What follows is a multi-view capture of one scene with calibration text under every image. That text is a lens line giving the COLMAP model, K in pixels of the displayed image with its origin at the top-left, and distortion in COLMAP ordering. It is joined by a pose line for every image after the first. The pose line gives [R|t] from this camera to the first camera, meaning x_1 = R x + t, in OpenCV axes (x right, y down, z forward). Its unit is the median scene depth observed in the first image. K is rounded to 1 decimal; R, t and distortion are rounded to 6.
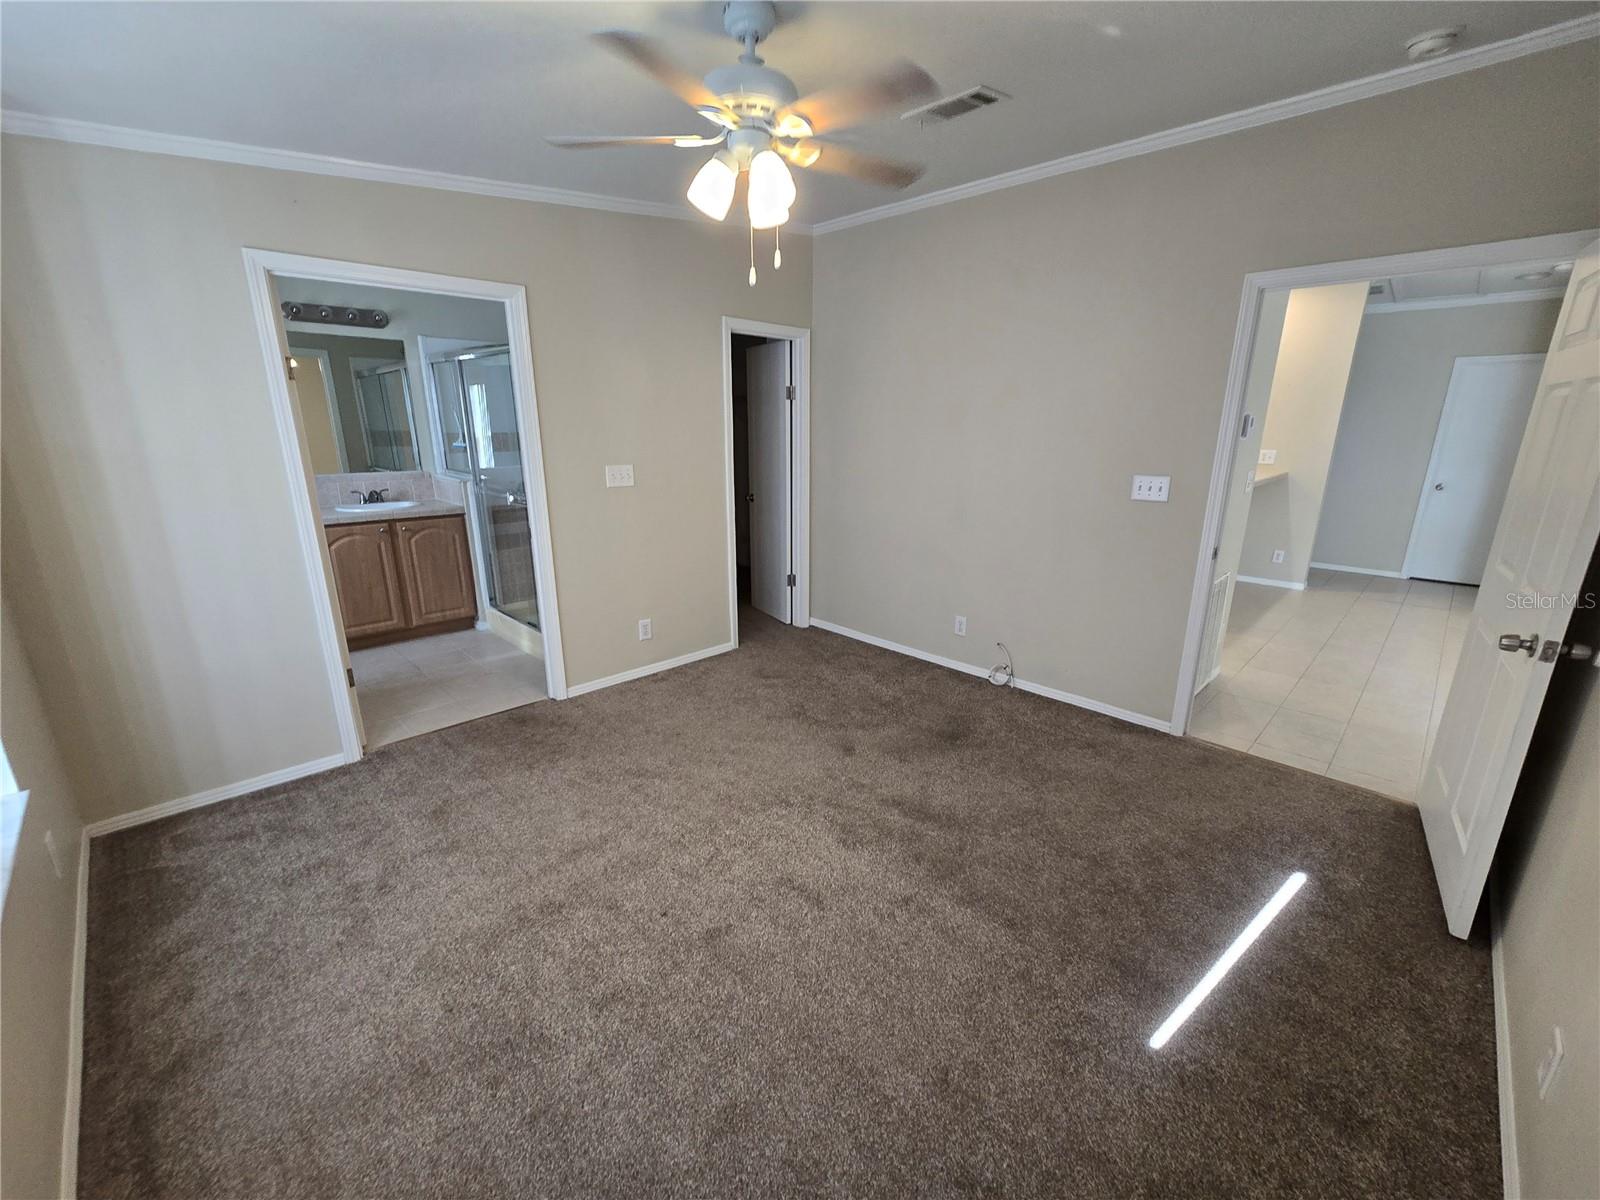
lens RADIAL K [[655.9, 0, 812.0], [0, 655.9, 607.3], [0, 0, 1]] dist [0.000400, 0.000167]
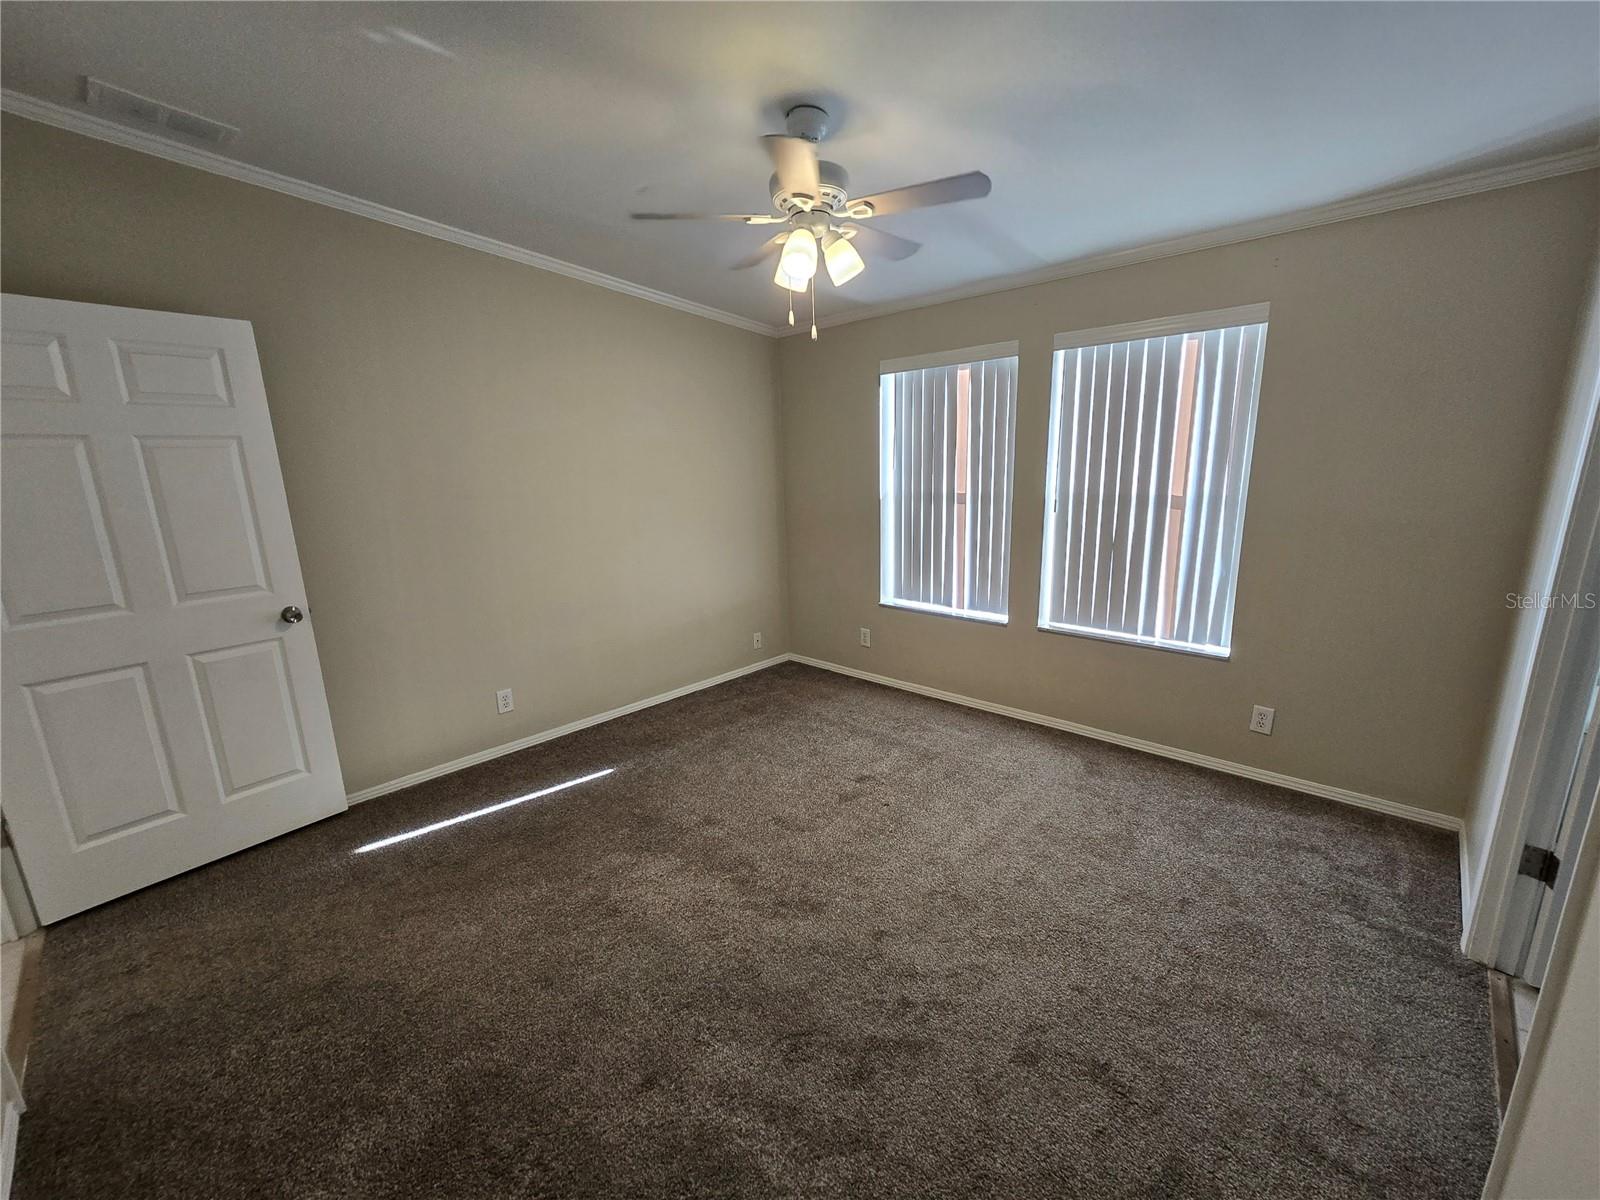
lens RADIAL K [[661.5, 0, 804.3], [0, 661.5, 612.2], [0, 0, 1]] dist [0.000434, -0.000002]
pose [[-0.999866, 0.015901, -0.003976, -0.029386], [0.012005, 0.875600, 0.482887, -0.393509], [0.011160, 0.482775, -0.875674, 1.409043]]
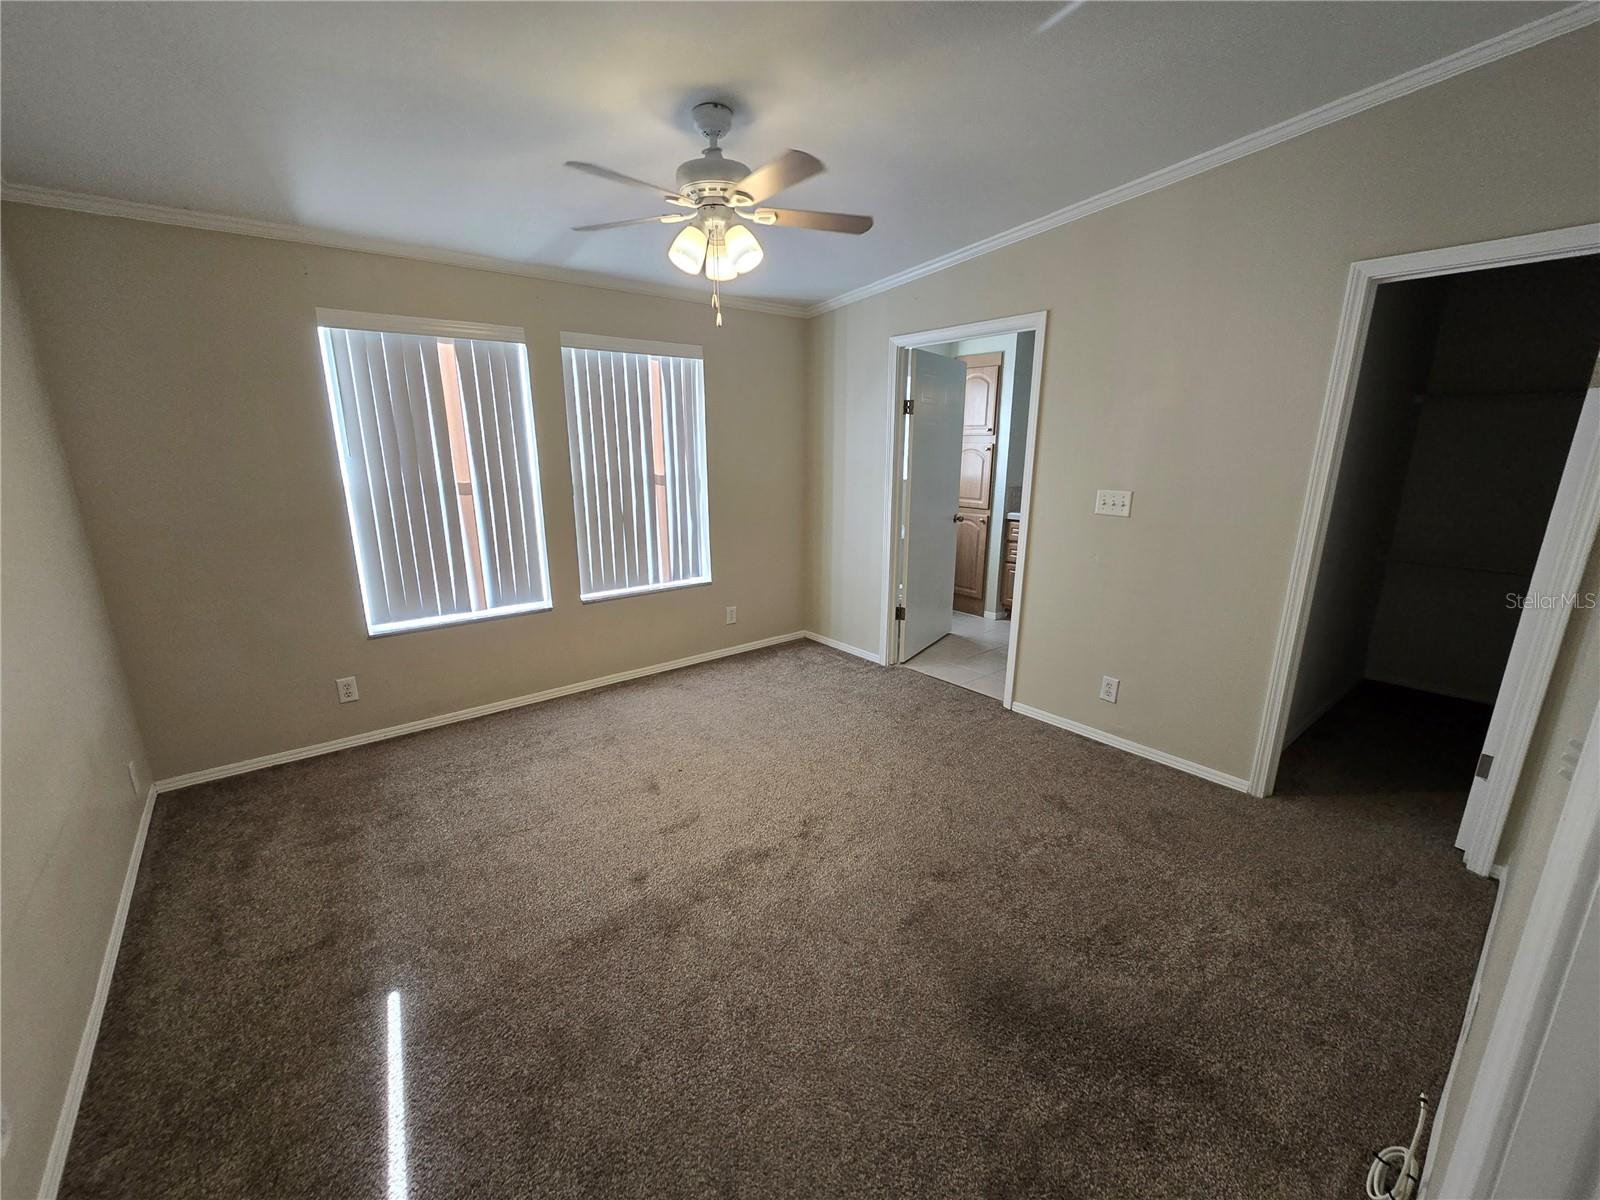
lens RADIAL K [[661.5, 0, 804.3], [0, 661.5, 612.2], [0, 0, 1]] dist [0.000434, -0.000002]
pose [[-0.108590, 0.239533, -0.964796, 0.763969], [-0.273367, 0.925922, 0.260650, -0.225258], [0.955761, 0.292048, -0.035066, 0.846312]]
